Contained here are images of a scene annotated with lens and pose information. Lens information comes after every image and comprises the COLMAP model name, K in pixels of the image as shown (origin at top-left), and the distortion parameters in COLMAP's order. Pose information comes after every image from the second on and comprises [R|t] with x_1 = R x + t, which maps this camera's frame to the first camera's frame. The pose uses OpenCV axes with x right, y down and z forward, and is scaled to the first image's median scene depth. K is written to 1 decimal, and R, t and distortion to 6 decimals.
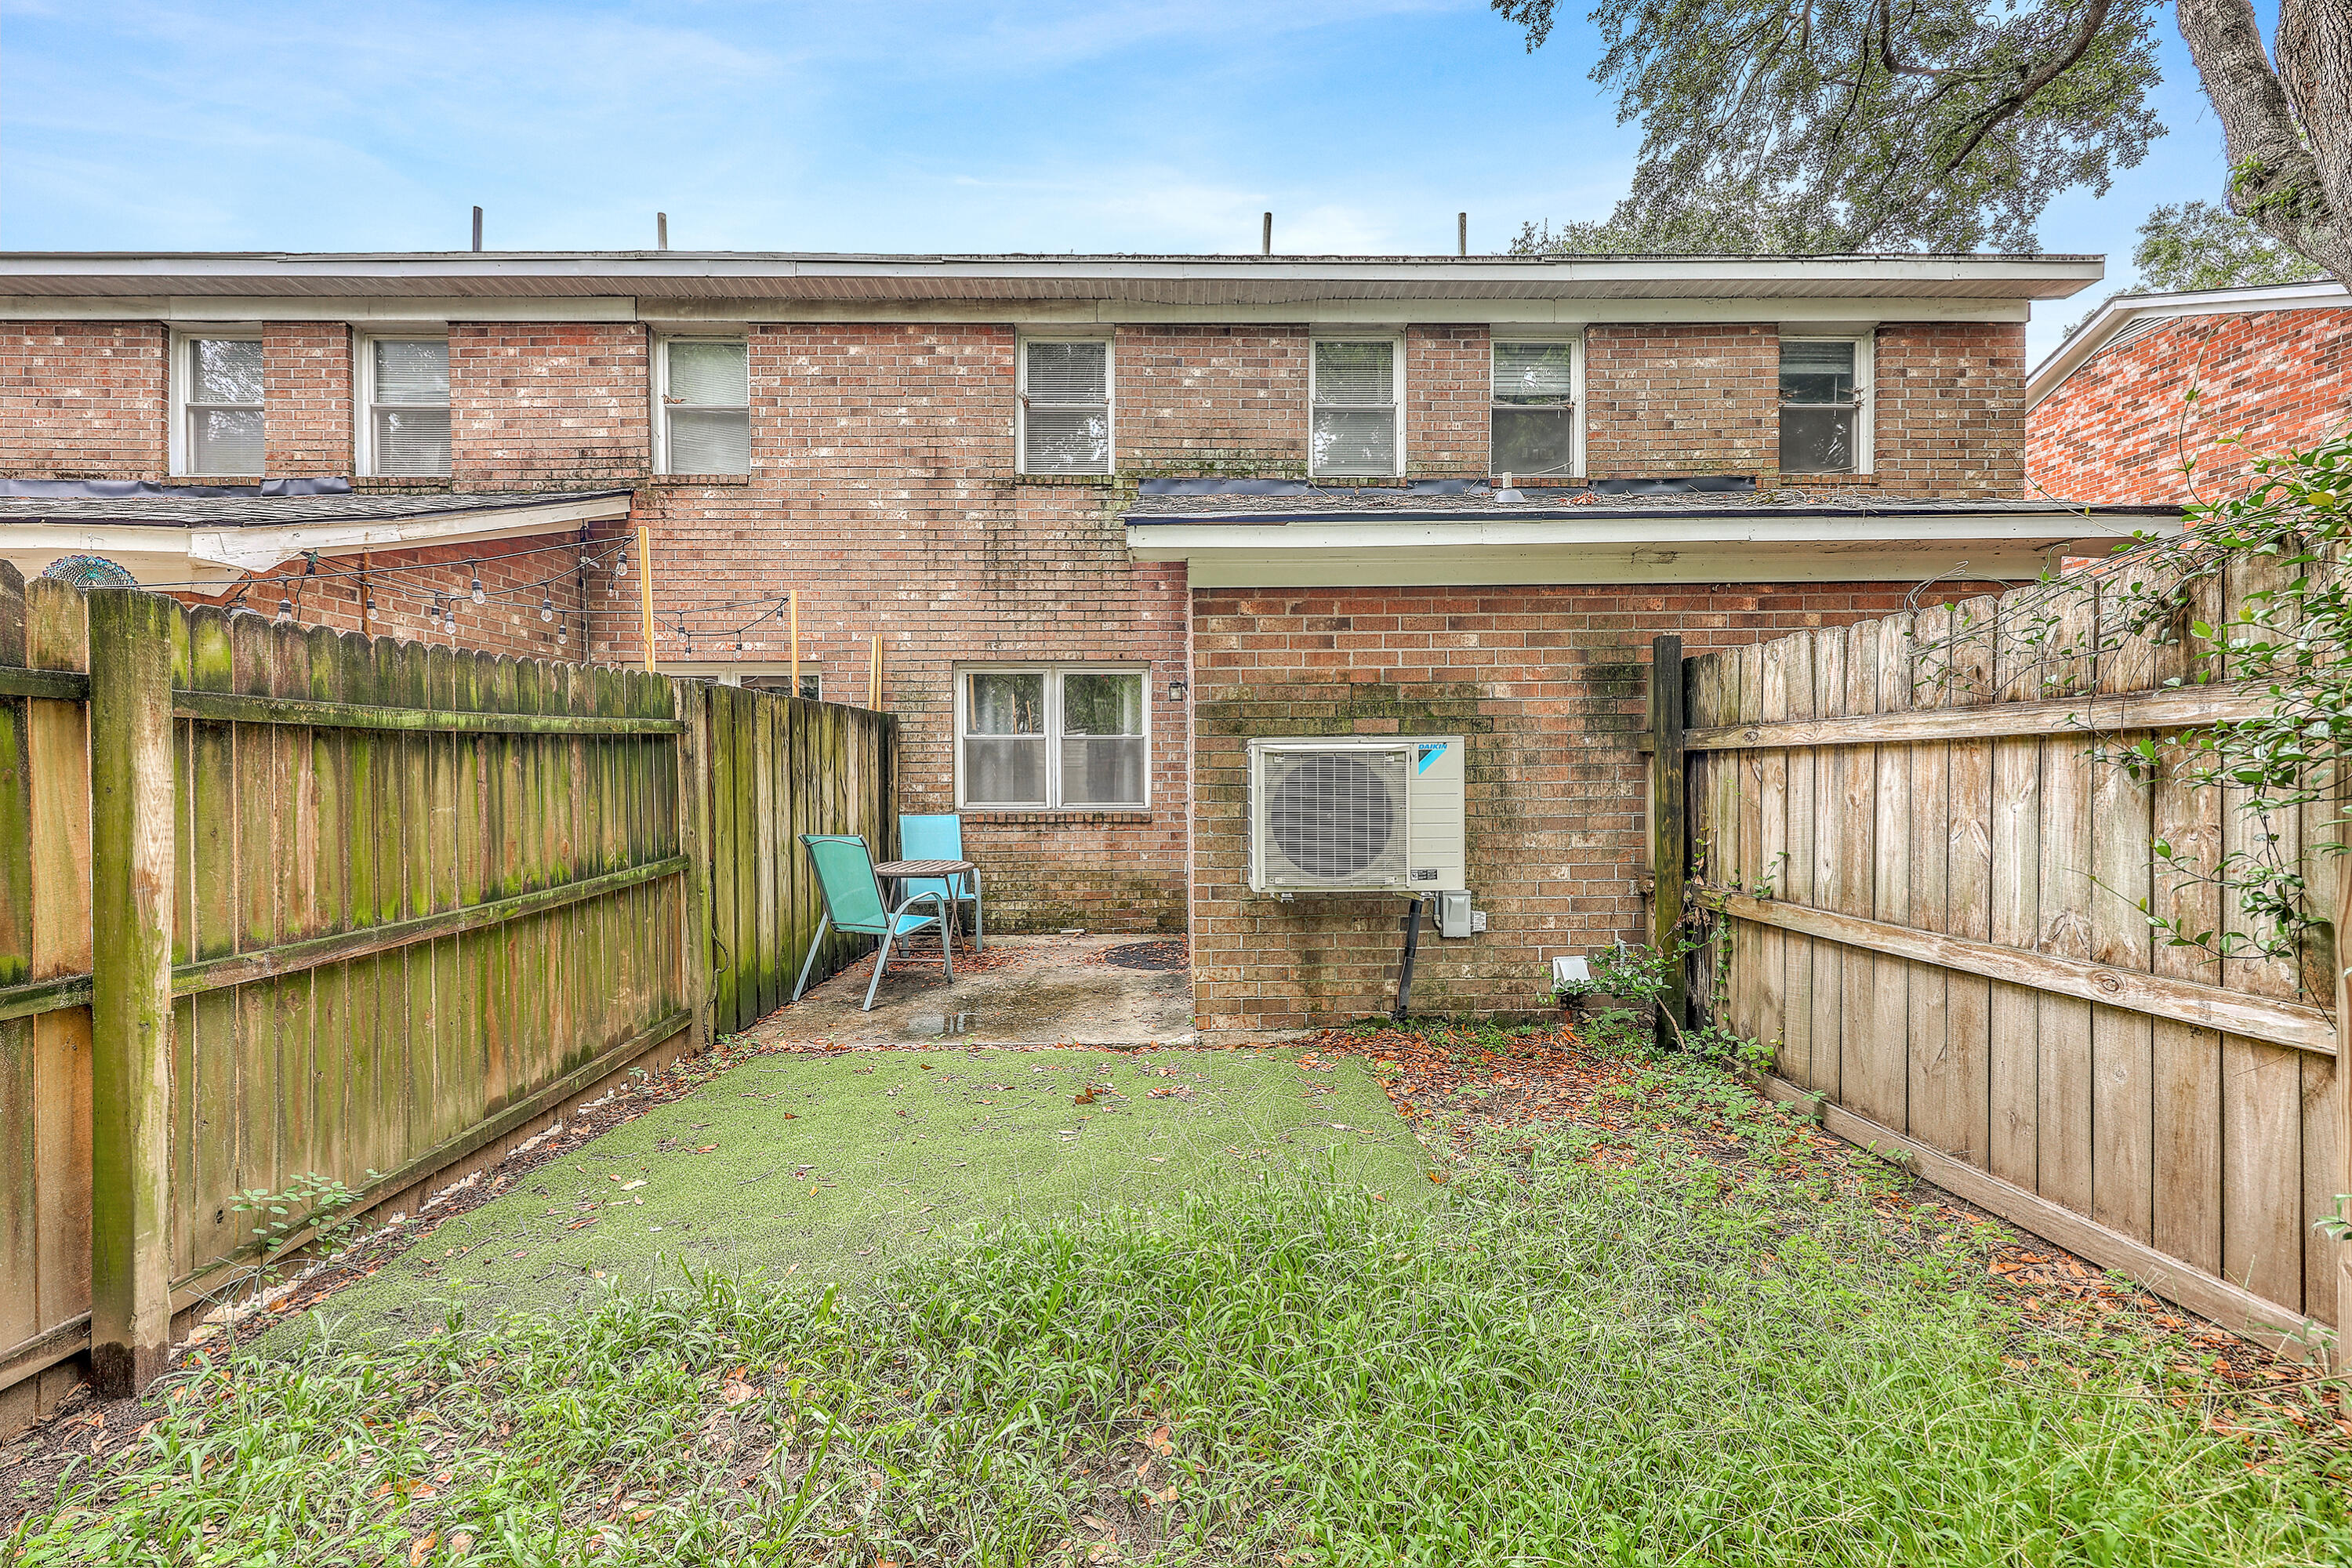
lens RADIAL K [[951.3, 0, 1184.3], [0, 951.3, 784.7], [0, 0, 1]] dist [0.001028, 0.000077]
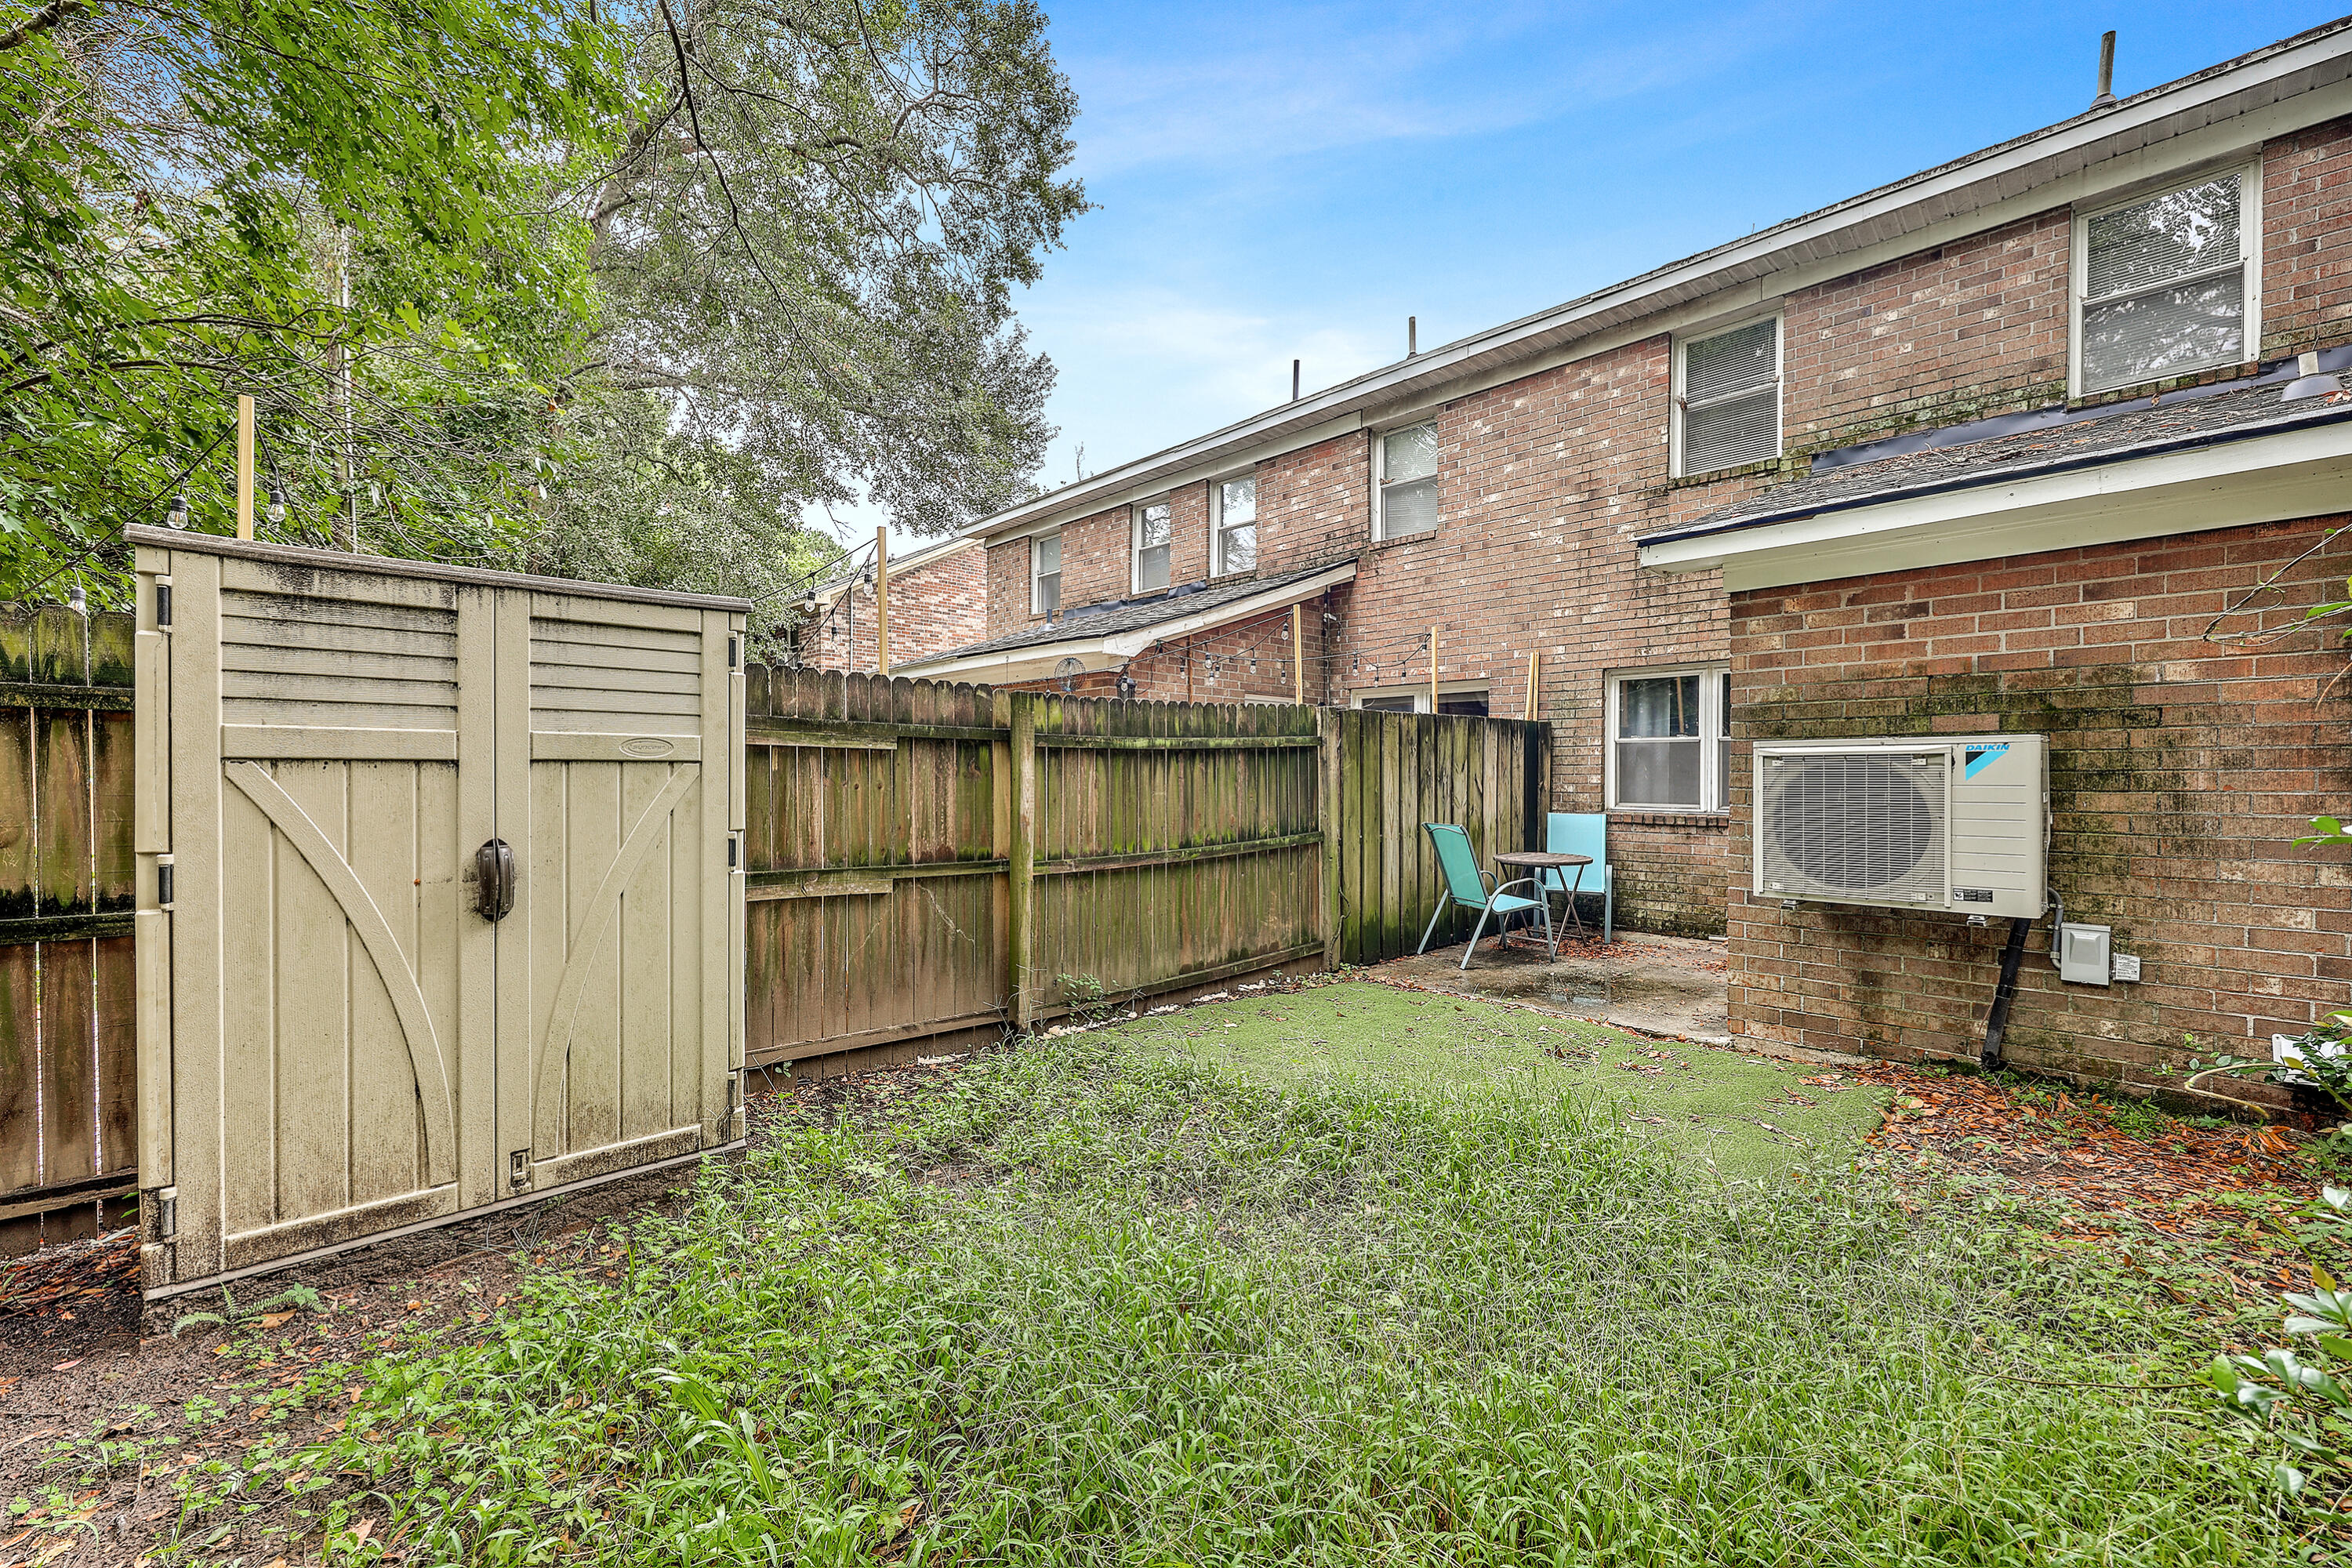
lens RADIAL K [[951.3, 0, 1163.8], [0, 951.3, 782.3], [0, 0, 1]] dist [0.001028, 0.000077]
pose [[0.668125, 0.012546, -0.743943, 0.358372], [-0.015359, 0.999877, 0.003068, 0.000198], [0.743891, 0.009377, 0.668236, -0.116757]]
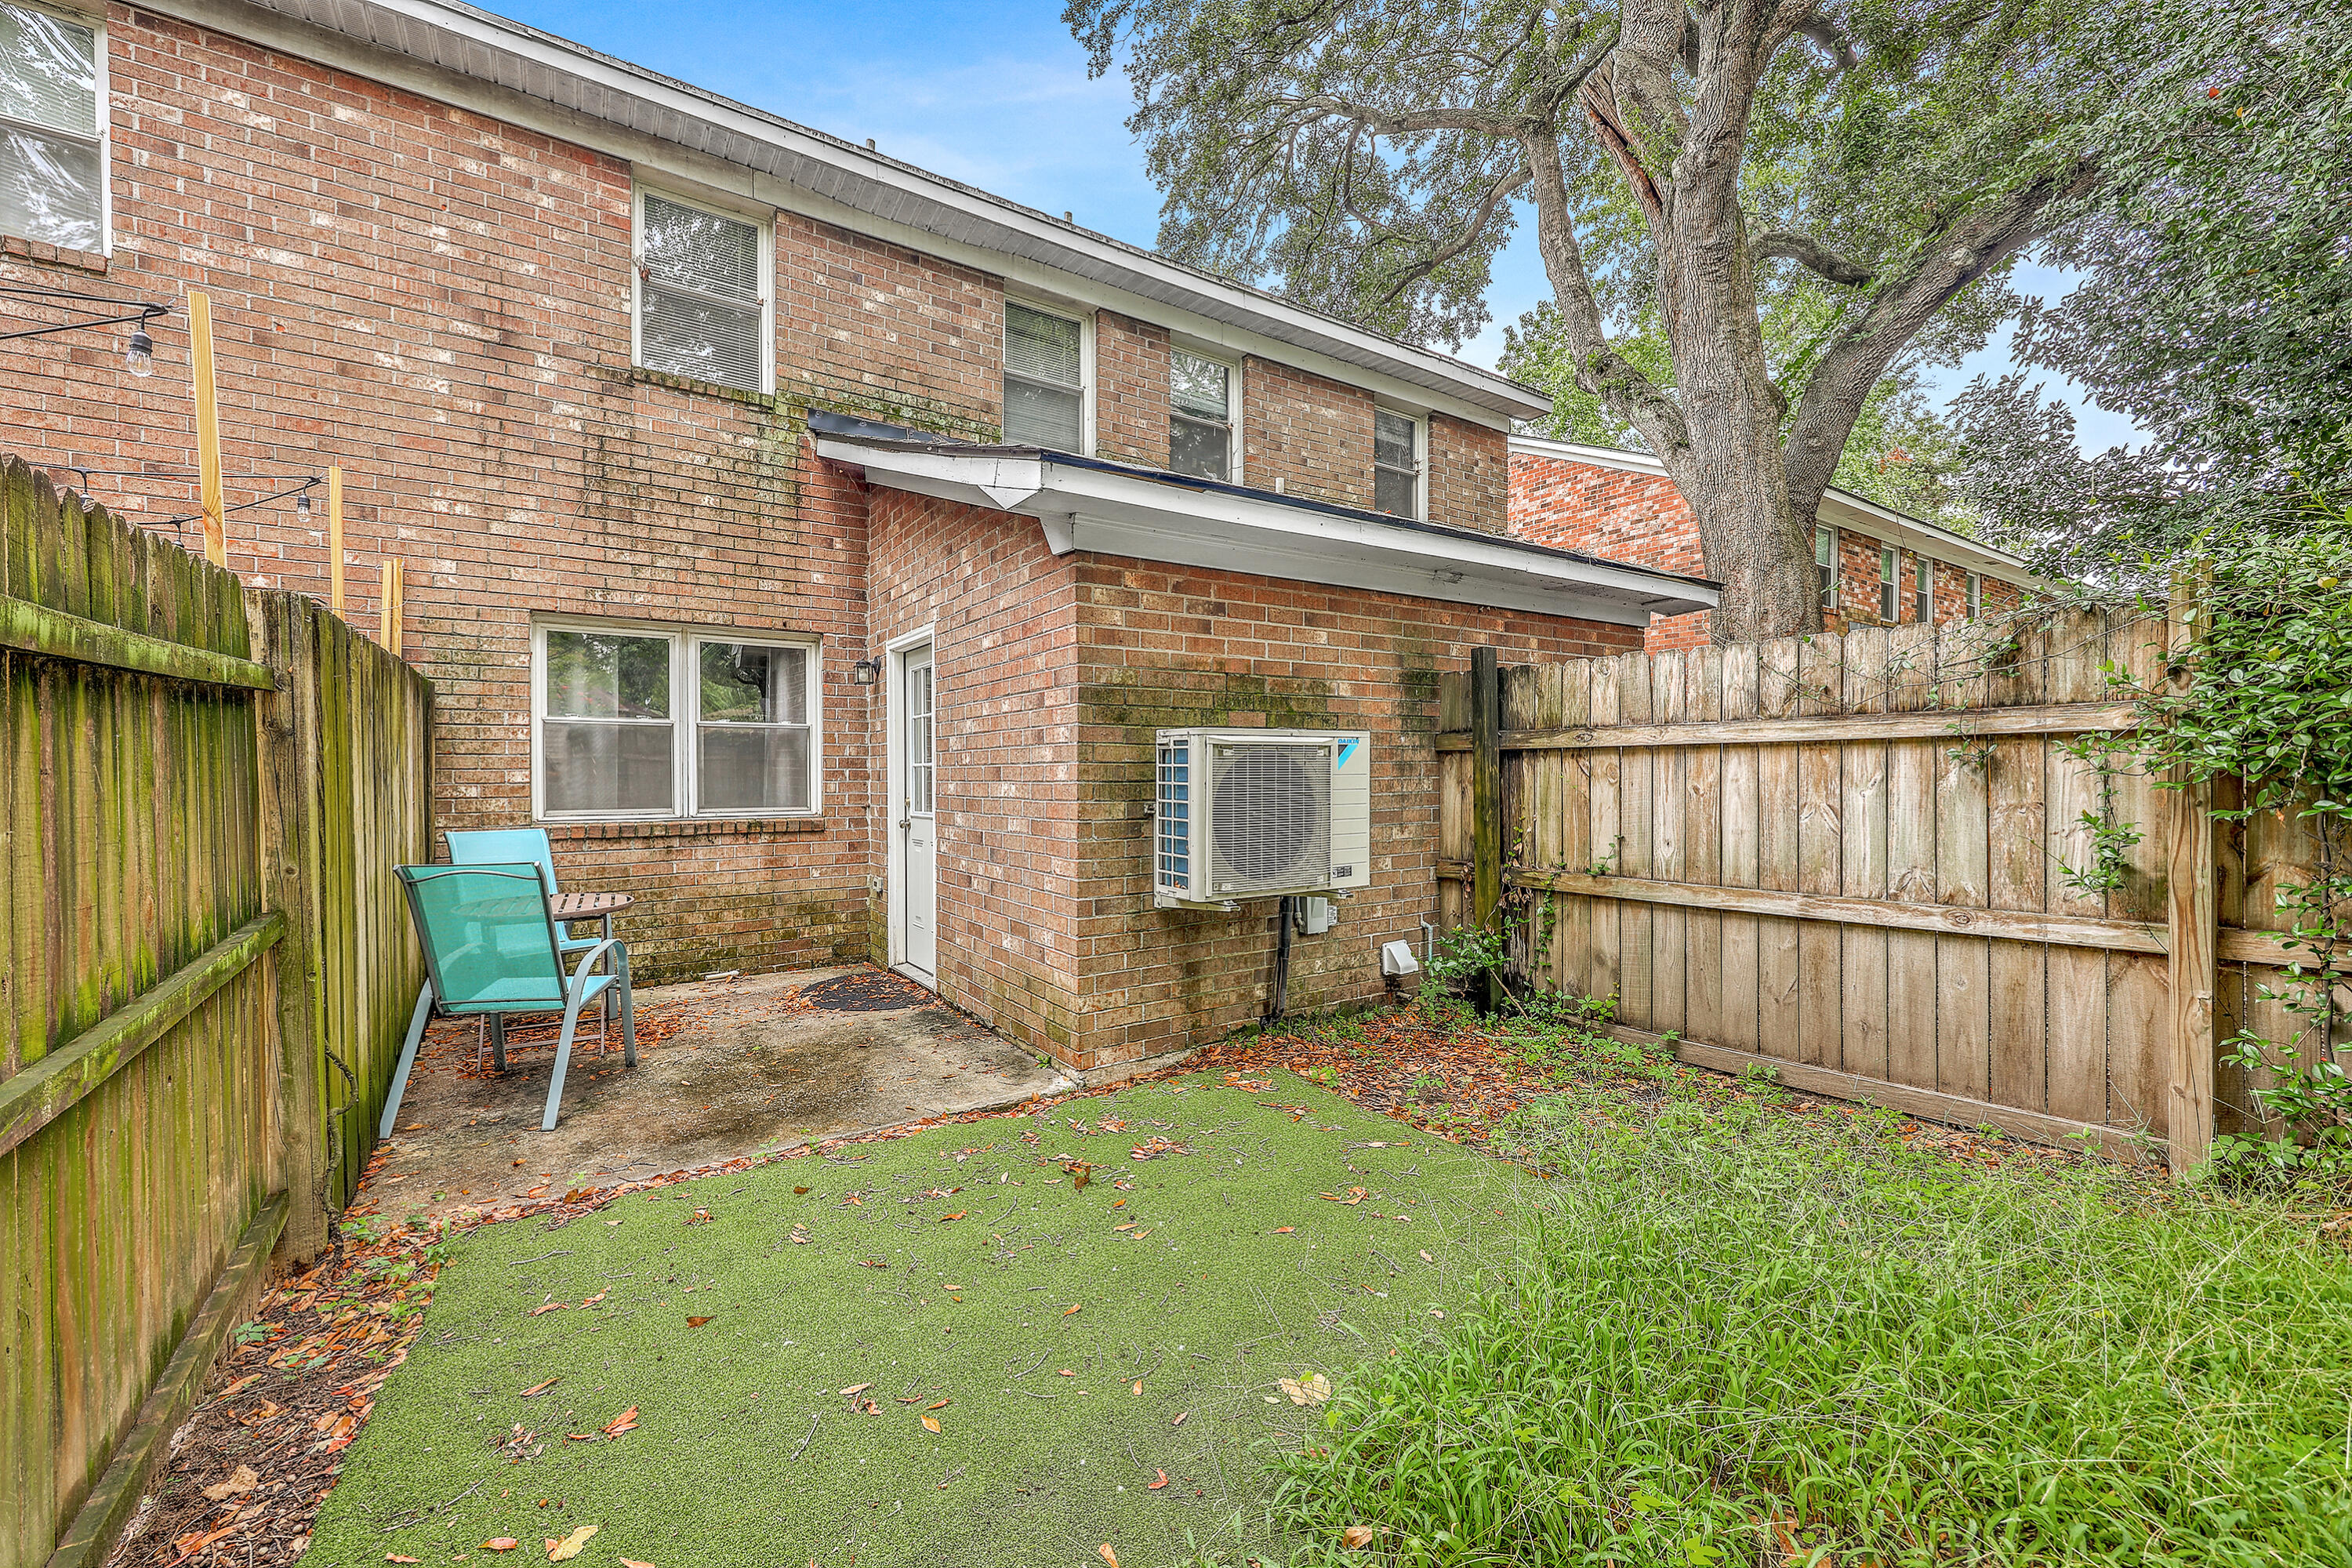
lens RADIAL K [[951.3, 0, 1179.0], [0, 951.3, 785.1], [0, 0, 1]] dist [0.001028, 0.000077]
pose [[0.832774, -0.004934, 0.553591, -0.381886], [0.006460, 0.999979, -0.000805, 0.004317], [-0.553576, 0.004247, 0.832788, 0.244062]]
